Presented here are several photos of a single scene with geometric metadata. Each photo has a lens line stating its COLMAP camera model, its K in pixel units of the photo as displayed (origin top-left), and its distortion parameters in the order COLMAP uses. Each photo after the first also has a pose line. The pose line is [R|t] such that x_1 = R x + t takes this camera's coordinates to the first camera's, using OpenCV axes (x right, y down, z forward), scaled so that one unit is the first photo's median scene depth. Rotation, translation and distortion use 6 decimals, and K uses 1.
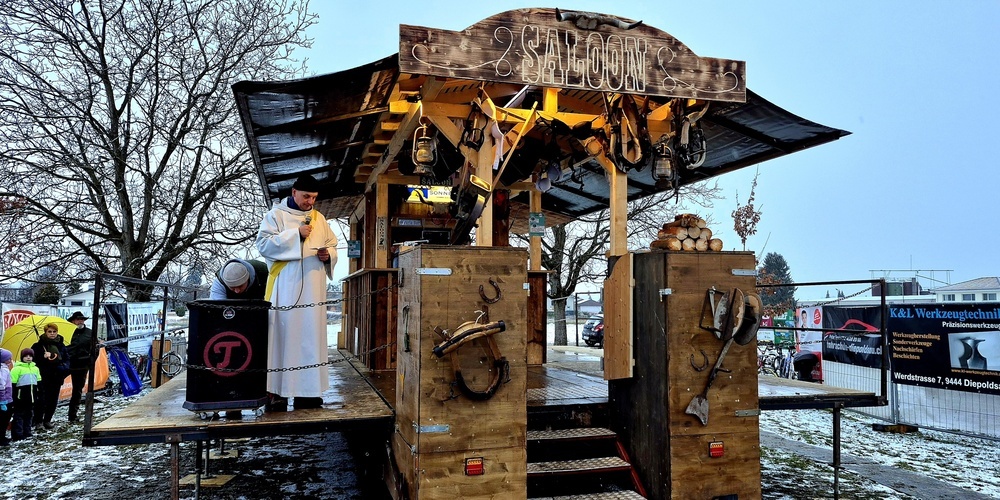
lens RADIAL K [[784.7, 0, 502.6], [0, 784.7, 221.0], [0, 0, 1]] dist [0.123866, -0.130277]
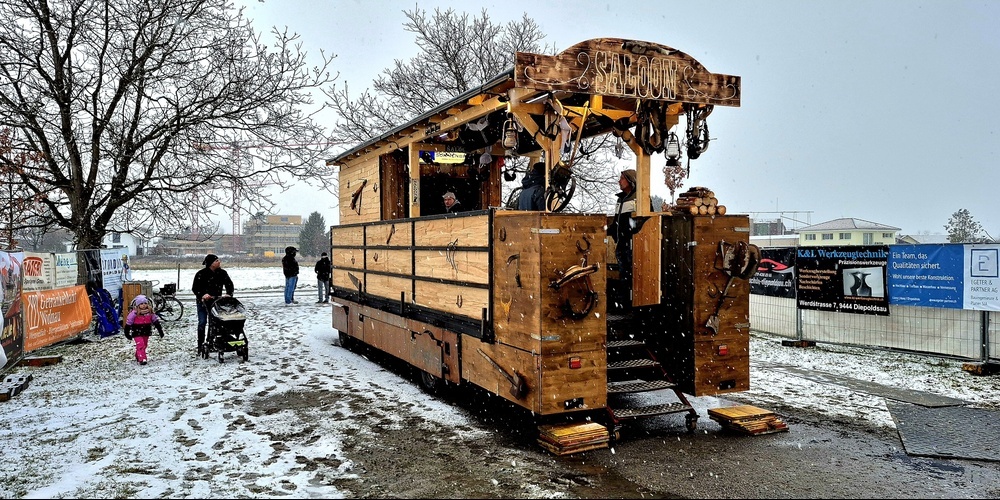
lens RADIAL K [[784.7, 0, 502.6], [0, 784.7, 221.0], [0, 0, 1]] dist [0.123866, -0.130277]
pose [[0.990070, -0.001840, 0.140565, -0.309900], [-0.008520, 0.997291, 0.073059, -0.048783], [-0.140319, -0.073532, 0.987372, -0.336318]]
